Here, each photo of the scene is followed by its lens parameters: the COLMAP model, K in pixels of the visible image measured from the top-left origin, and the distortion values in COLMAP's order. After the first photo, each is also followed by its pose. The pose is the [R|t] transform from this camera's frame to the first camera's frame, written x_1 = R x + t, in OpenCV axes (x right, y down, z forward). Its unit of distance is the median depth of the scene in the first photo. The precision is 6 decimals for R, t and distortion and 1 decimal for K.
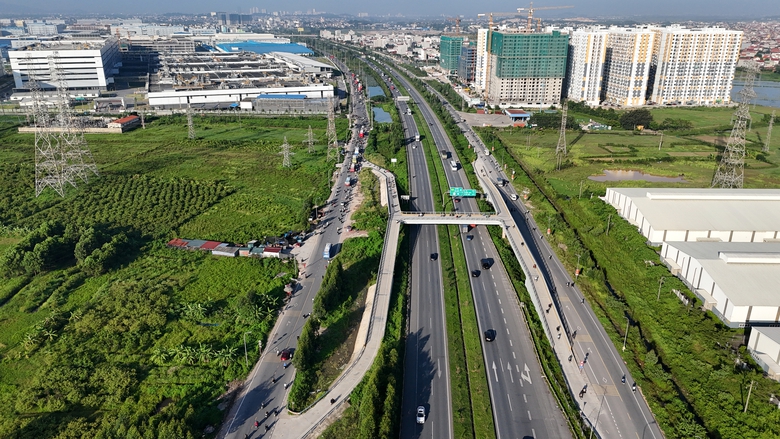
lens RADIAL K [[563.3, 0, 390.0], [0, 563.3, 219.5], [0, 0, 1]] dist [0.059833, -0.047476]
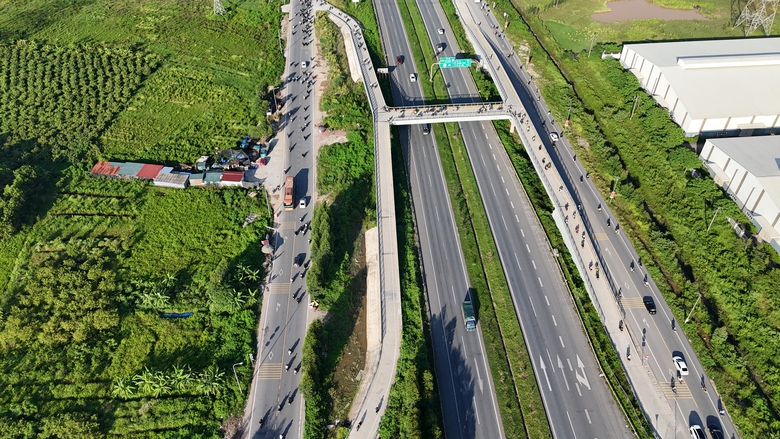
lens RADIAL K [[563.3, 0, 390.0], [0, 563.3, 219.5], [0, 0, 1]] dist [0.059833, -0.047476]
pose [[0.992820, -0.080433, 0.088536, -0.041543], [0.042745, 0.929860, 0.365422, -0.110395], [-0.111719, -0.359013, 0.926622, 0.141792]]
